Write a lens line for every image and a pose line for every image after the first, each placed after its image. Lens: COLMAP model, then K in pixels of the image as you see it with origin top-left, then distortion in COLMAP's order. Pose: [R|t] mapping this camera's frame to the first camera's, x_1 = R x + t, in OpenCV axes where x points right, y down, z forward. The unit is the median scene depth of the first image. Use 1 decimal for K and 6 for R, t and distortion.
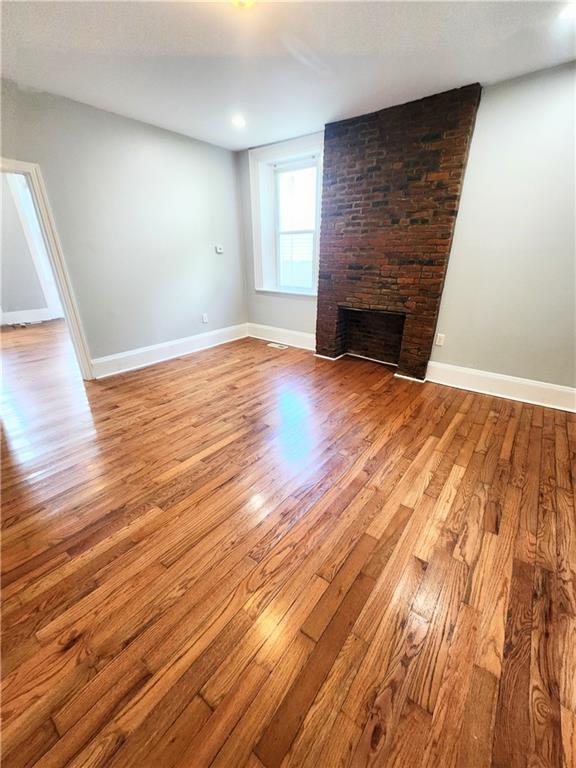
lens RADIAL K [[312.9, 0, 289.9], [0, 312.9, 383.8], [0, 0, 1]] dist [-0.000453, 0.000549]
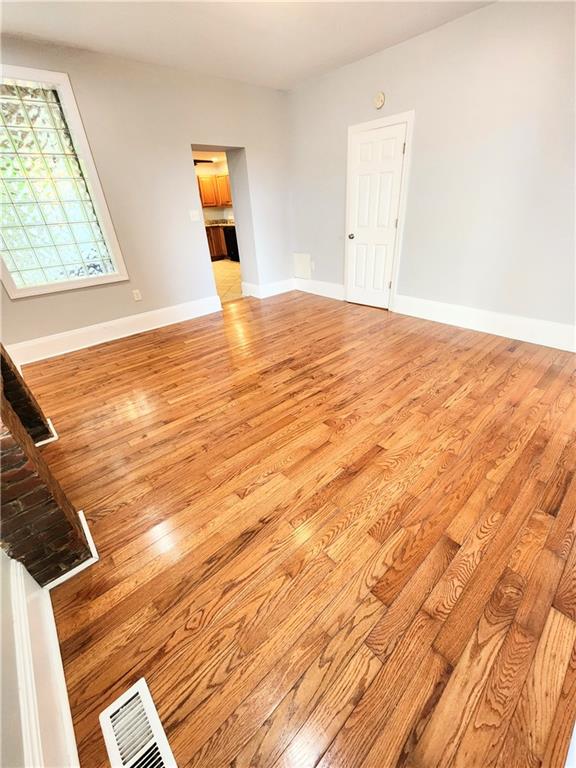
lens RADIAL K [[312.9, 0, 291.6], [0, 312.9, 384.8], [0, 0, 1]] dist [-0.000453, 0.000549]
pose [[-0.982754, -0.053851, 0.176902, -0.249990], [0.108533, 0.606566, 0.787590, -0.650194], [-0.149715, 0.793207, -0.590260, 1.567649]]
